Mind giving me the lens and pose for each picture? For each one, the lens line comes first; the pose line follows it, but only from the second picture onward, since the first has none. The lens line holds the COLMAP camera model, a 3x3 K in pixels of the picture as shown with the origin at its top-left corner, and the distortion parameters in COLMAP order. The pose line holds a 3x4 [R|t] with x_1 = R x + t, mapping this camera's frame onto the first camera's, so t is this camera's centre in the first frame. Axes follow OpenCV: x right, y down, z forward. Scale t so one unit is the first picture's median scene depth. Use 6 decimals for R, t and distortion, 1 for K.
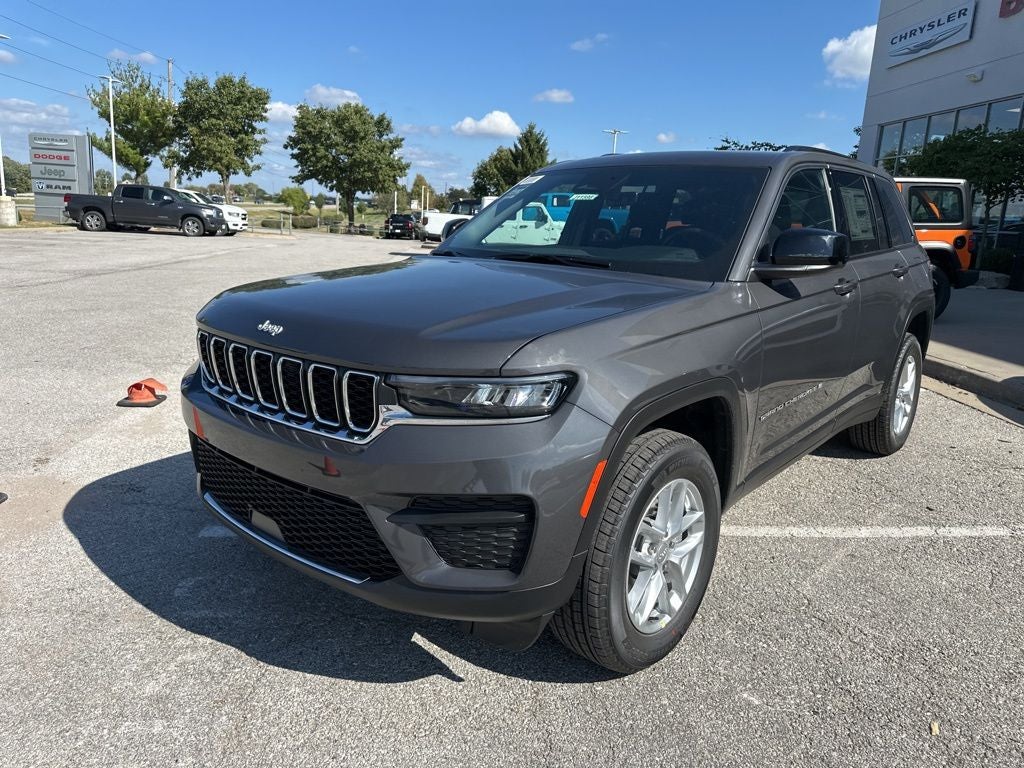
lens RADIAL K [[722.5, 0, 514.6], [0, 722.5, 383.9], [0, 0, 1]] dist [0.031493, -0.039319]
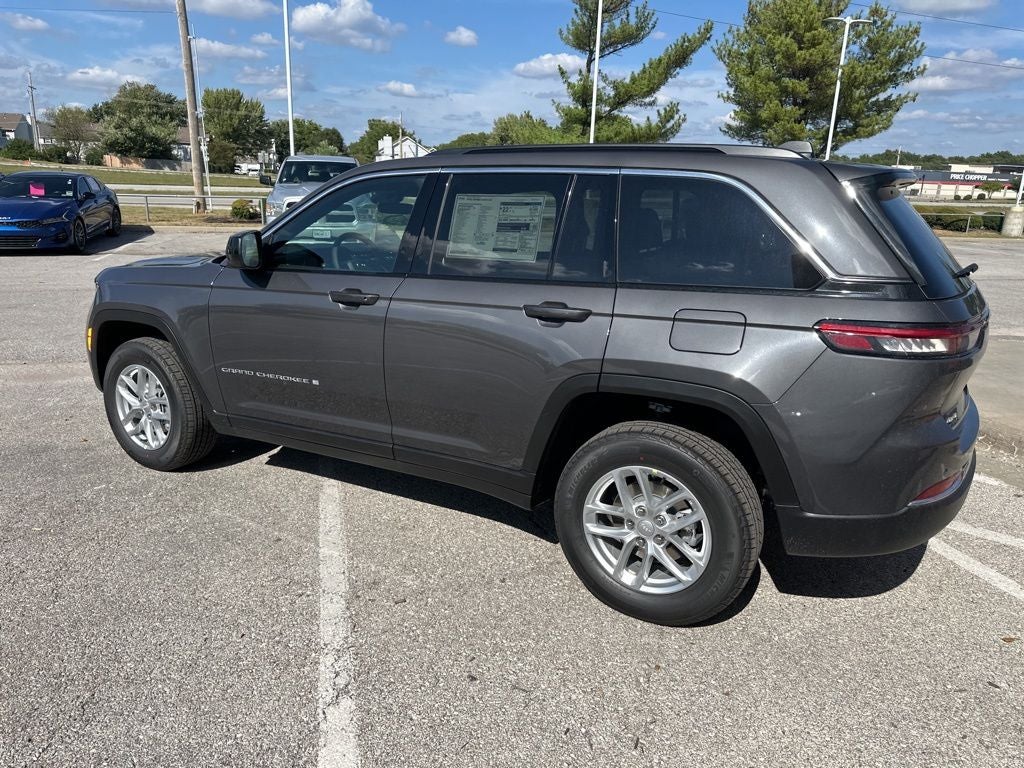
lens RADIAL K [[722.5, 0, 506.8], [0, 722.5, 383.1], [0, 0, 1]] dist [0.031493, -0.039319]
pose [[0.187928, 0.224409, -0.956203, 0.231755], [-0.238796, 0.954776, 0.177142, -0.039406], [0.952712, 0.195047, 0.233017, 0.158893]]
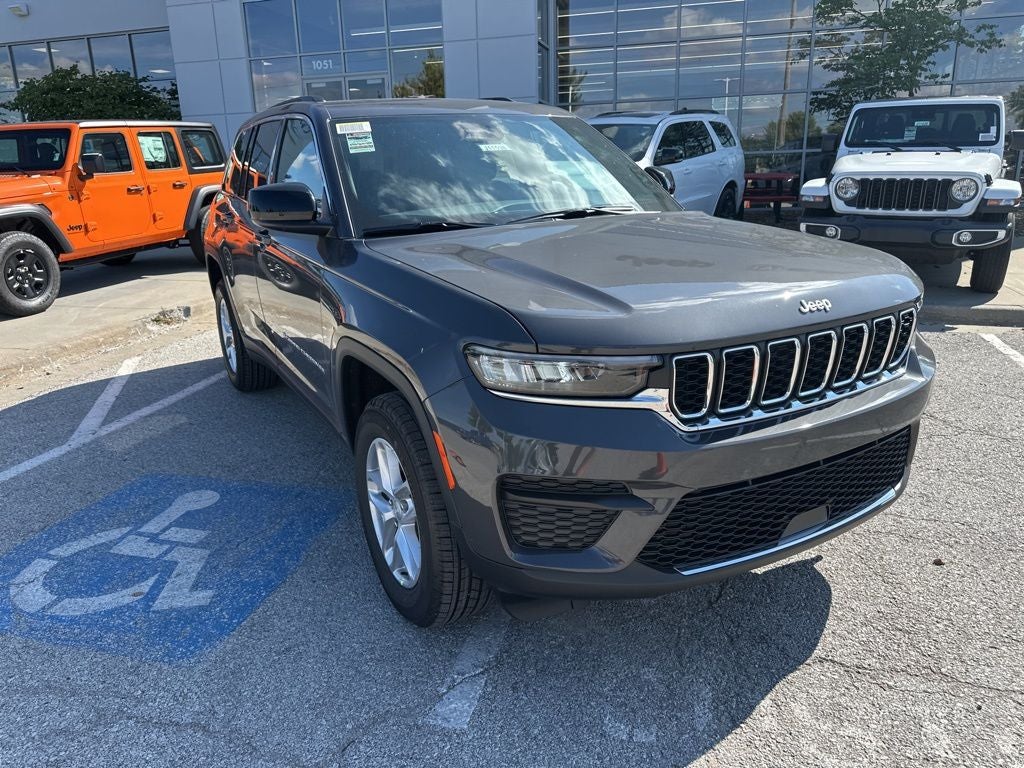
lens RADIAL K [[722.5, 0, 508.1], [0, 722.5, 392.7], [0, 0, 1]] dist [0.031493, -0.039319]
pose [[0.334039, -0.328542, 0.883447, -0.134637], [0.251338, 0.934396, 0.252456, -0.031491], [-0.908431, 0.137714, 0.394700, 0.104000]]
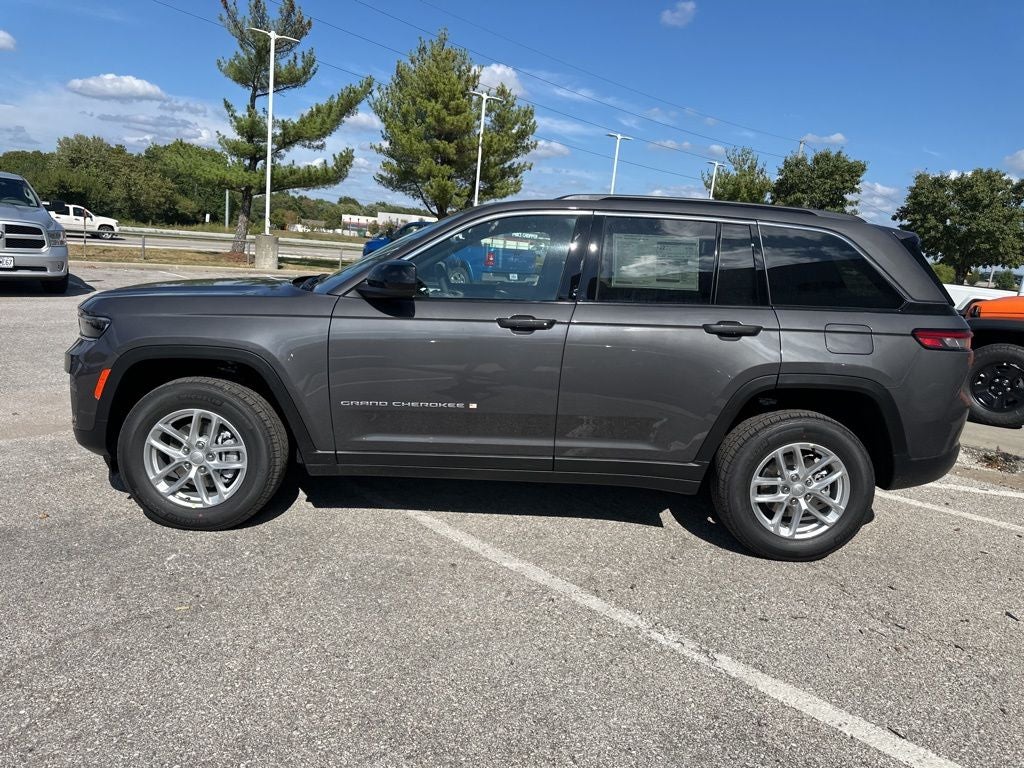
lens RADIAL K [[722.5, 0, 509.7], [0, 722.5, 384.9], [0, 0, 1]] dist [0.031493, -0.039319]
pose [[0.665569, 0.147246, -0.731667, 0.194712], [-0.215402, 0.976525, 0.000580, -0.006648], [0.714576, 0.157217, 0.681663, 0.045299]]
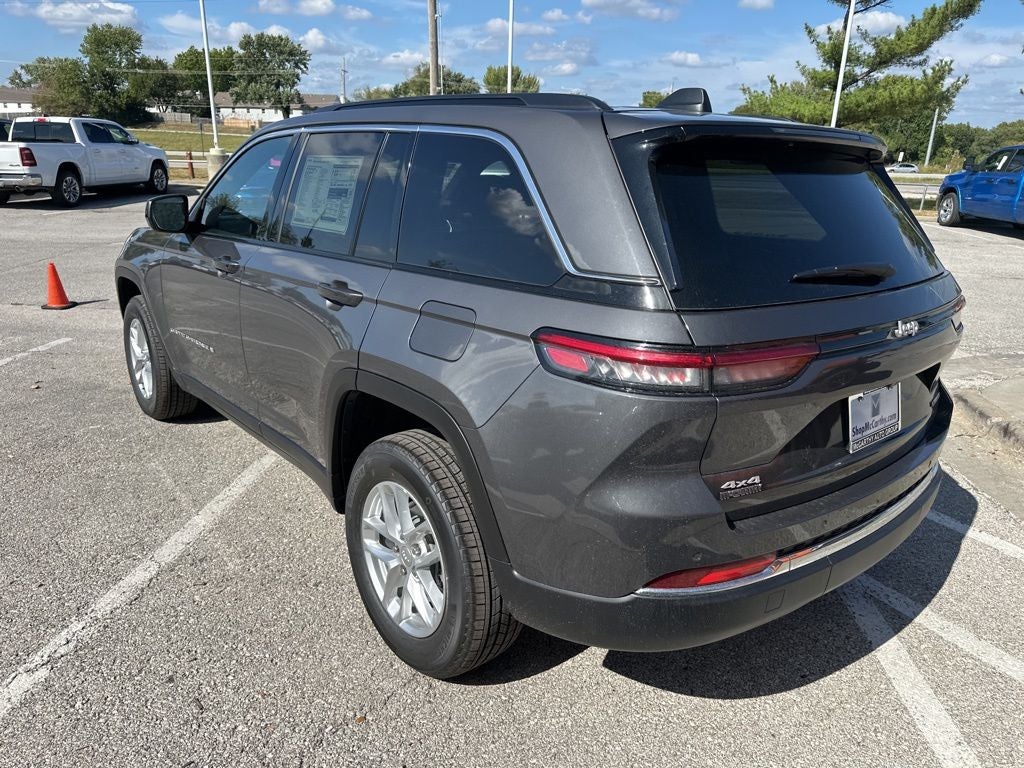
lens RADIAL K [[722.5, 0, 506.3], [0, 722.5, 390.9], [0, 0, 1]] dist [0.031493, -0.039319]
pose [[-0.166190, 0.265140, -0.949780, 0.213069], [-0.256813, 0.918299, 0.301288, -0.057905], [0.952065, 0.293987, -0.084520, 0.235707]]
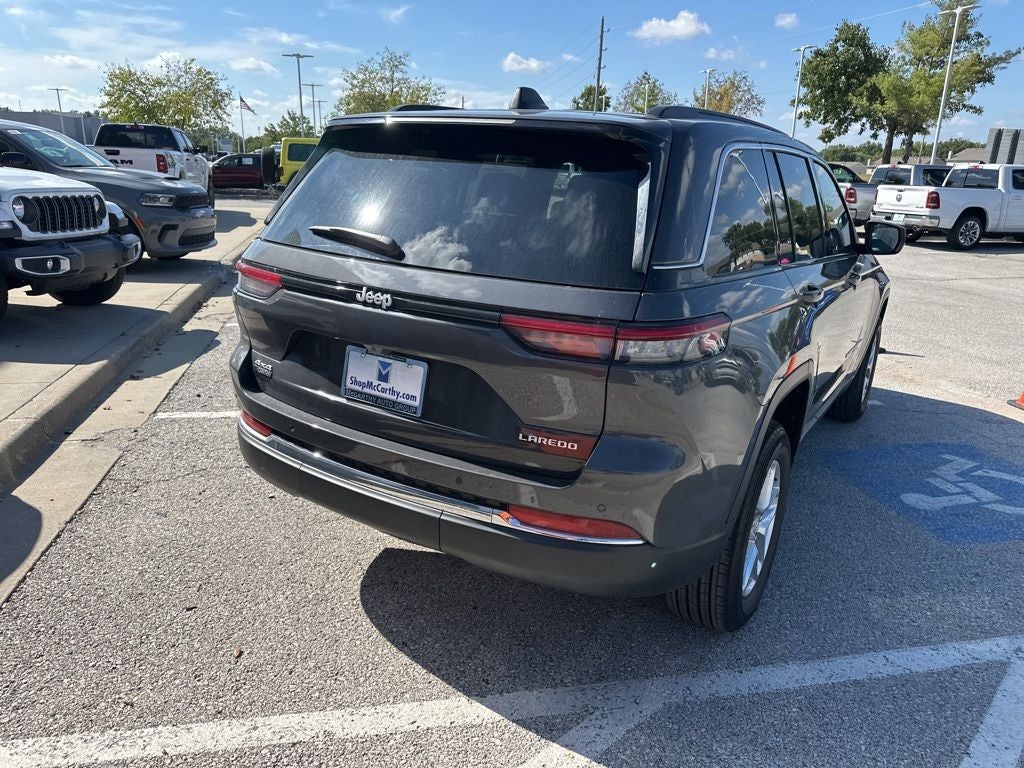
lens RADIAL K [[722.5, 0, 510.5], [0, 722.5, 385.4], [0, 0, 1]] dist [0.031493, -0.039319]
pose [[-0.985867, -0.034413, -0.163959, 0.112444], [-0.111332, 0.865887, 0.487693, -0.089832], [0.125187, 0.499054, -0.857481, 0.365923]]
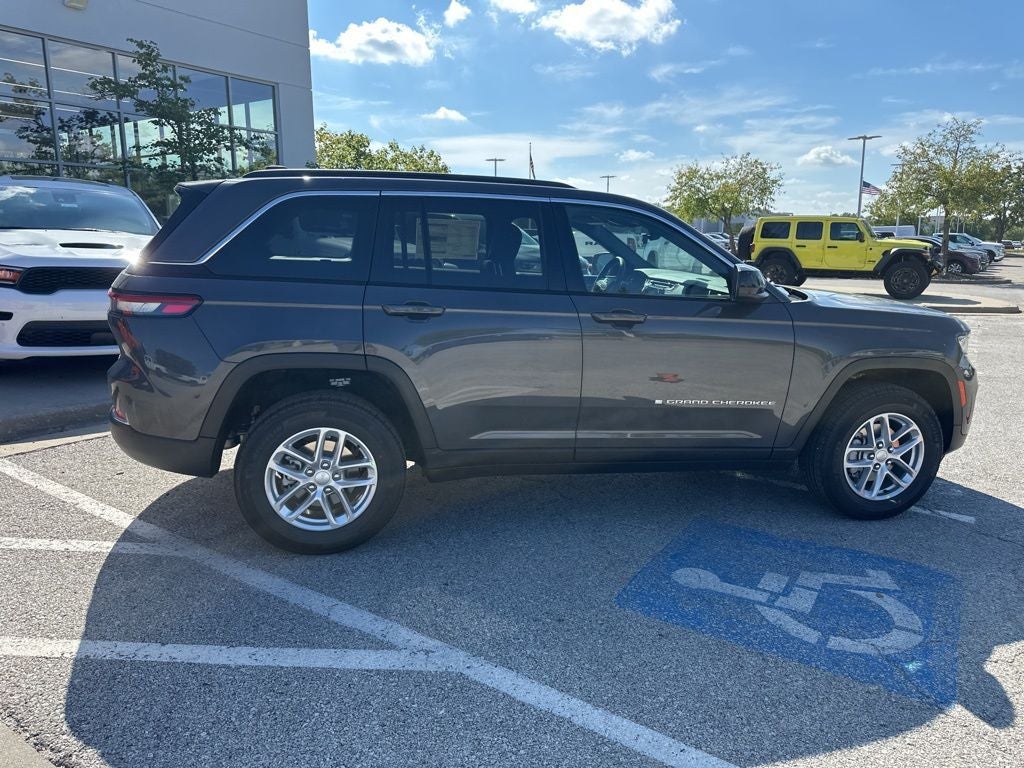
lens RADIAL K [[722.5, 0, 512.5], [0, 722.5, 379.2], [0, 0, 1]] dist [0.031493, -0.039319]
pose [[-0.795660, -0.169888, 0.581433, -0.075394], [0.089930, 0.916099, 0.390737, -0.091736], [-0.599031, 0.363182, -0.713625, 0.357318]]
